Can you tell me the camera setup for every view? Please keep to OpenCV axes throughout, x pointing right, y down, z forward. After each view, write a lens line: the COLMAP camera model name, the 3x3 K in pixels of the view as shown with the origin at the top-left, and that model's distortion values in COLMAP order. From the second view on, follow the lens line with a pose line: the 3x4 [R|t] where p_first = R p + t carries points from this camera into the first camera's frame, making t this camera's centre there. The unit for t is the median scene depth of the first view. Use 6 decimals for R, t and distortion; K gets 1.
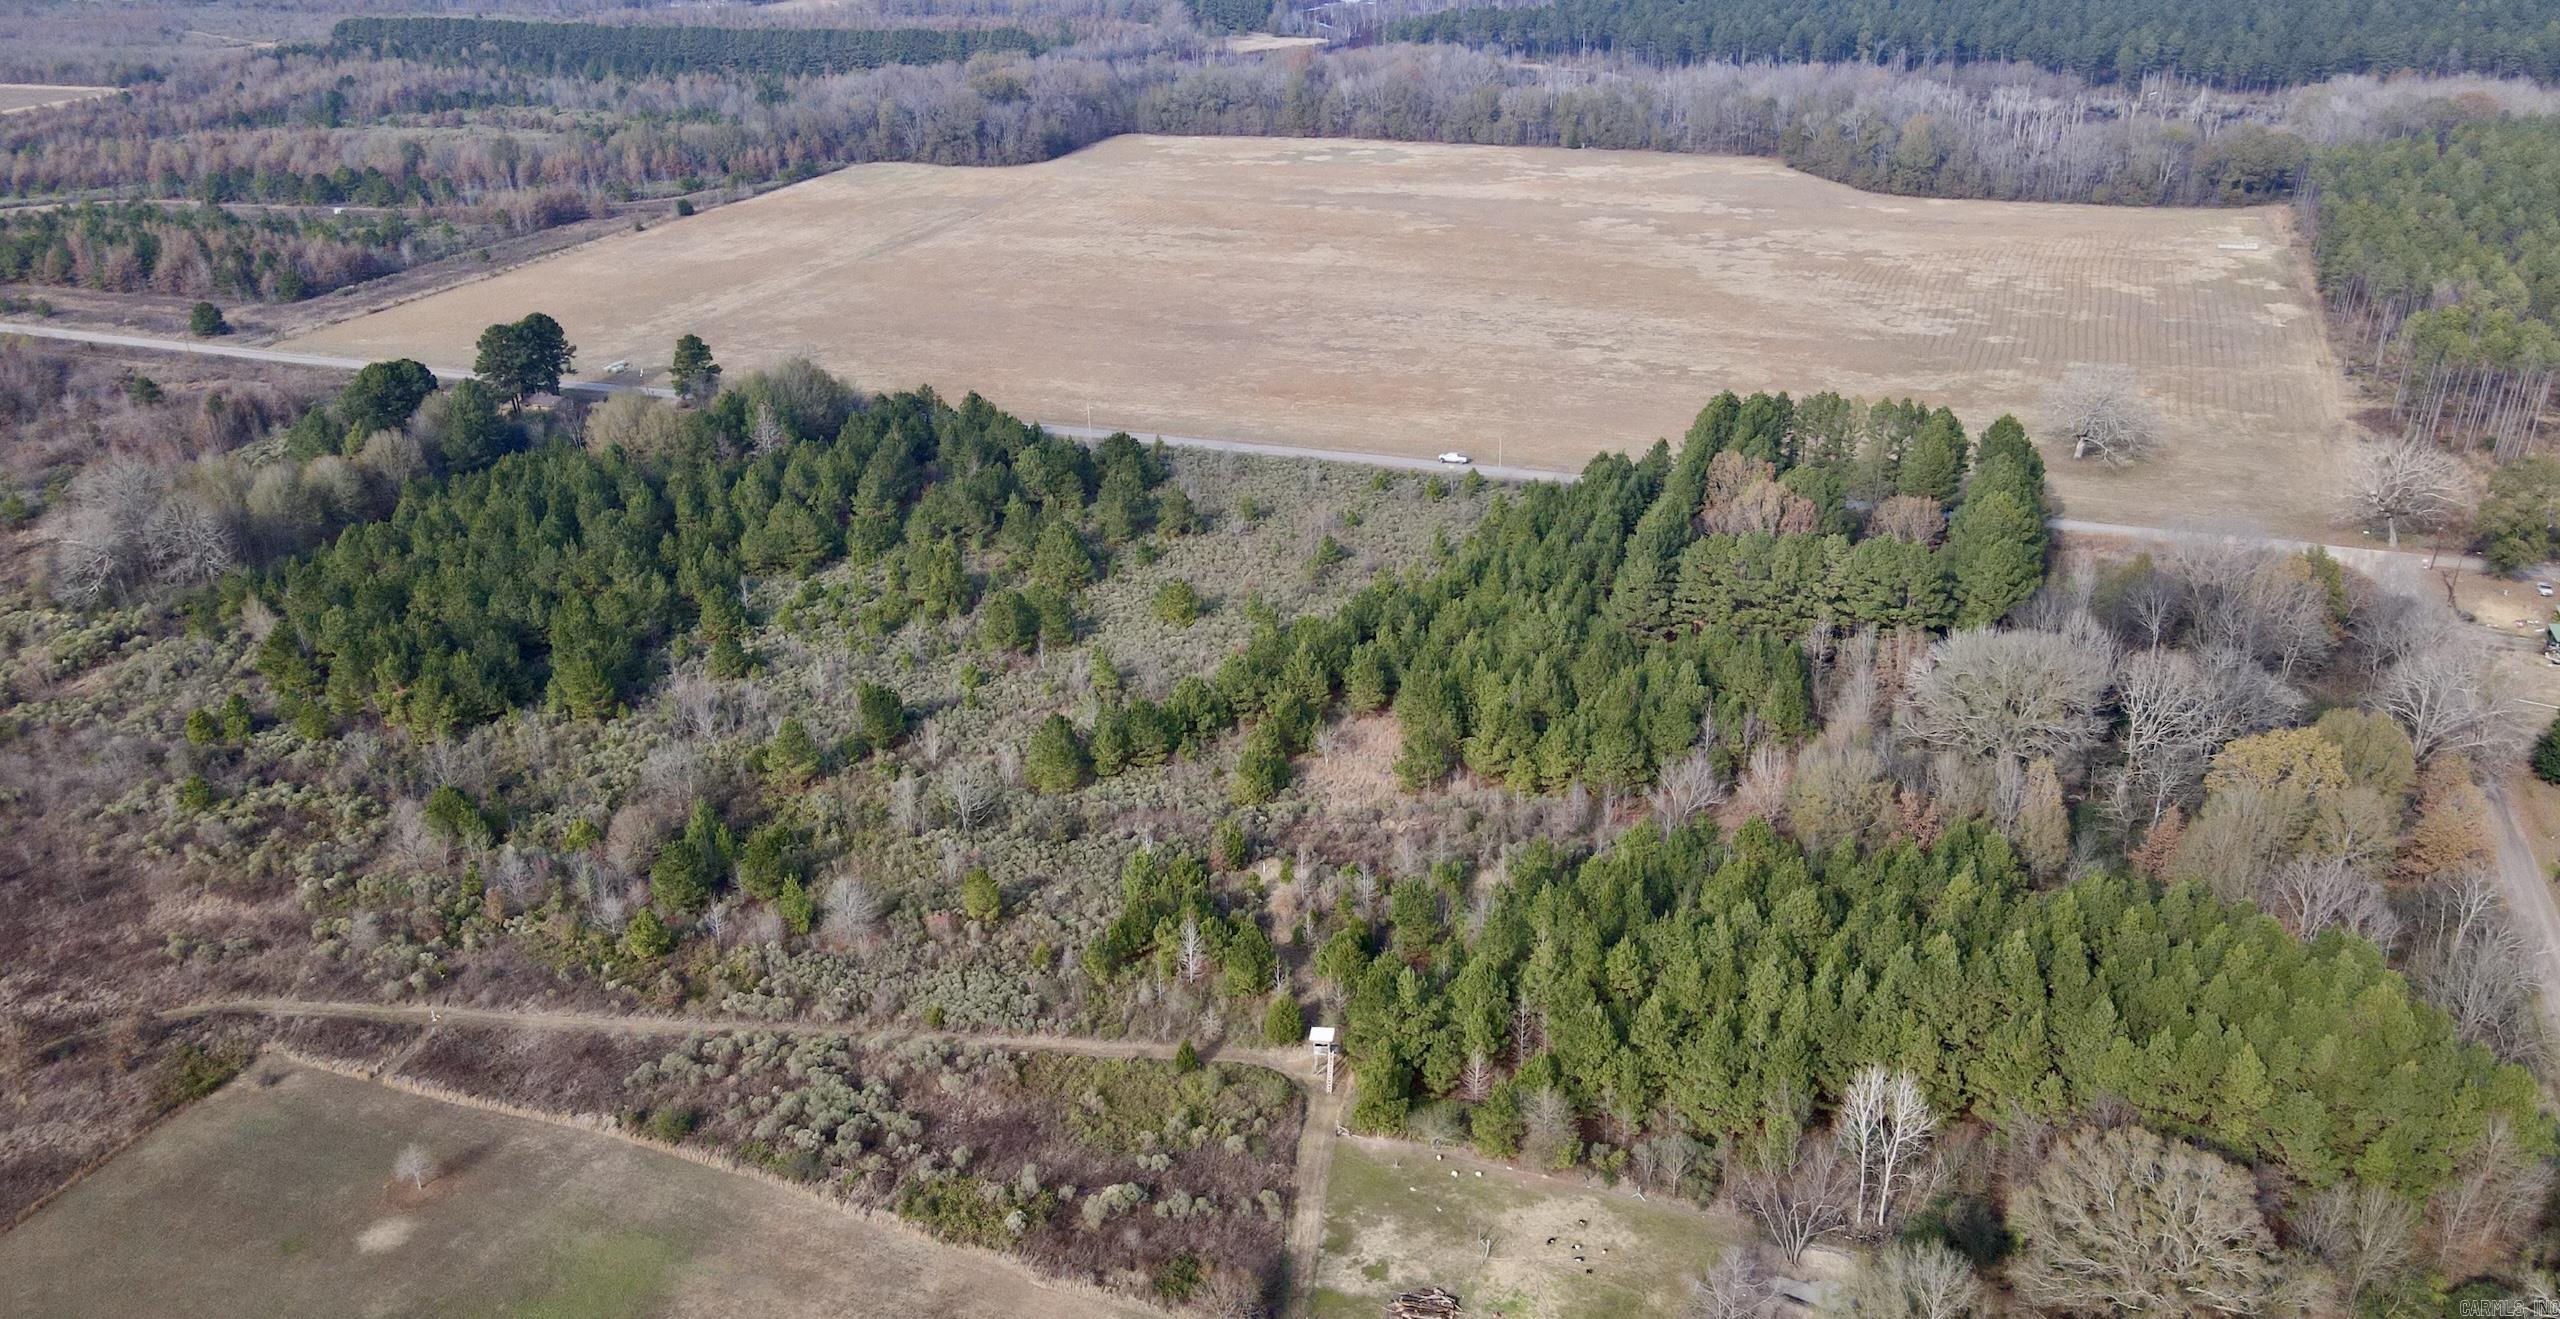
lens RADIAL K [[1815.5, 0, 1274.3], [0, 1815.5, 662.7], [0, 0, 1]] dist [-0.000894, 0.037147]
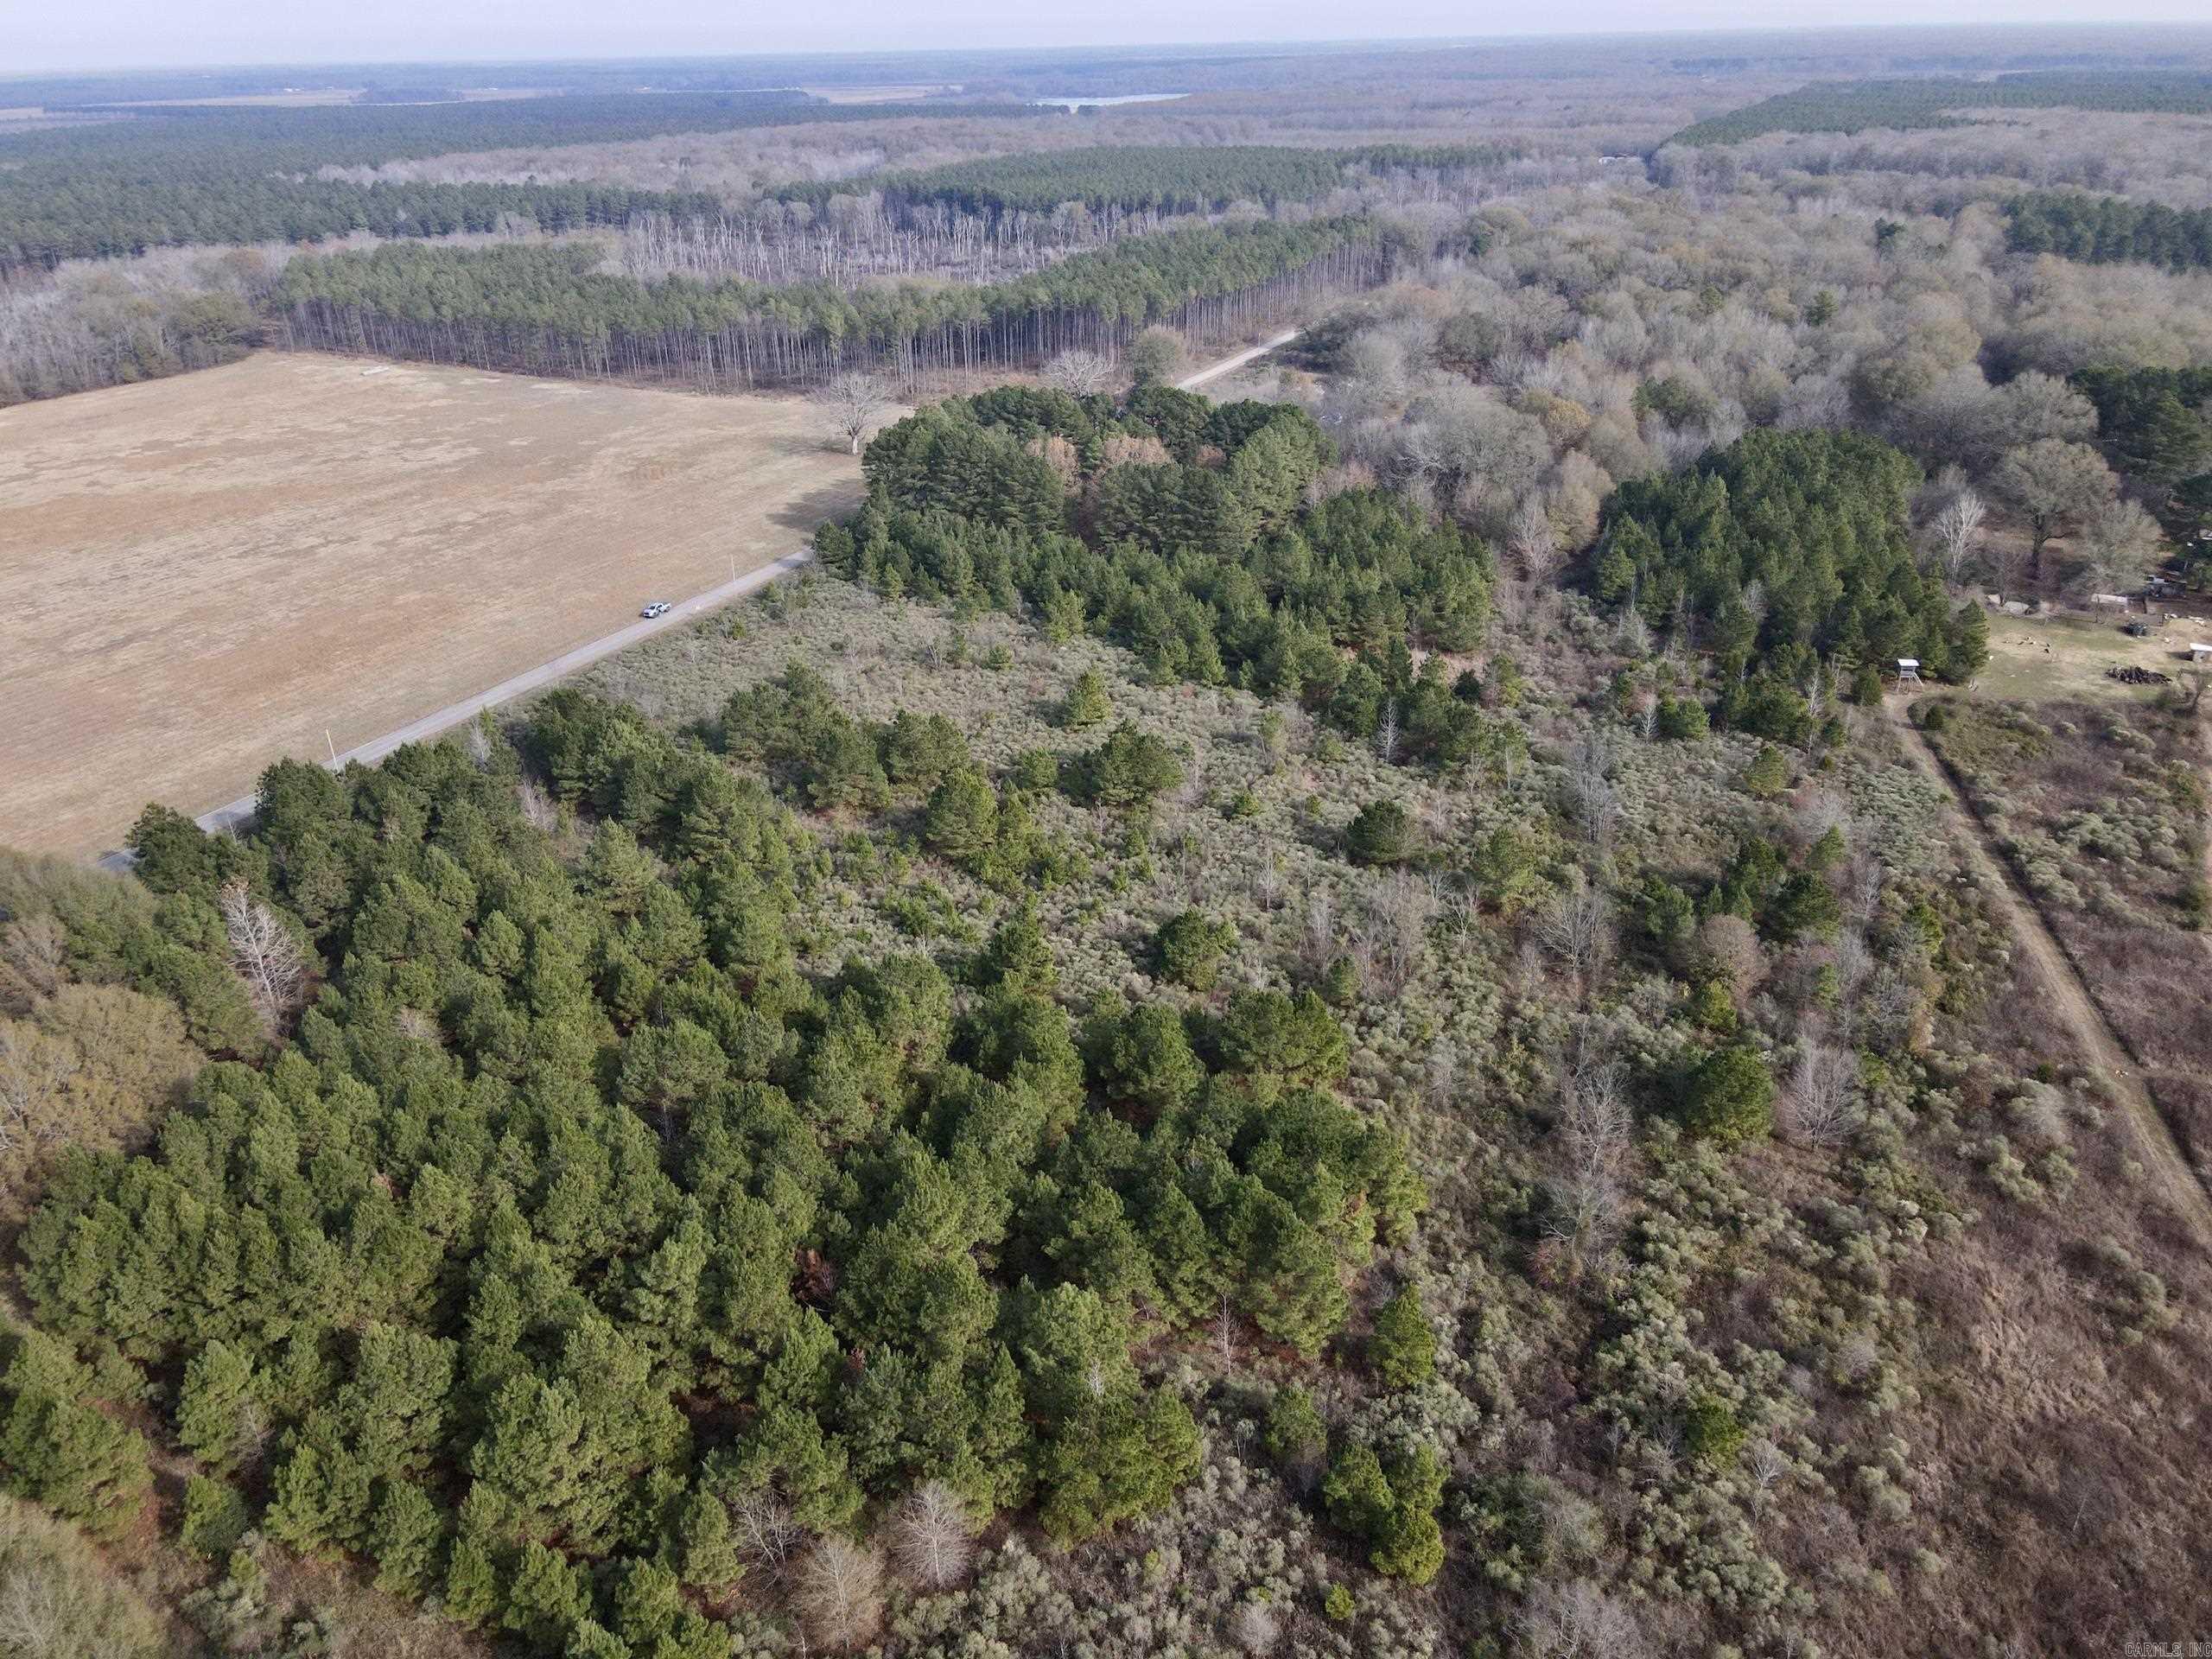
lens RADIAL K [[1583.2, 0, 1106.0], [0, 1583.2, 829.5], [0, 0, 1]] dist [-0.005883, 0.039802]
pose [[0.136031, -0.425439, 0.894705, -0.578541], [0.434832, 0.837102, 0.331936, -0.178806], [-0.890178, 0.343892, 0.298867, 0.601359]]
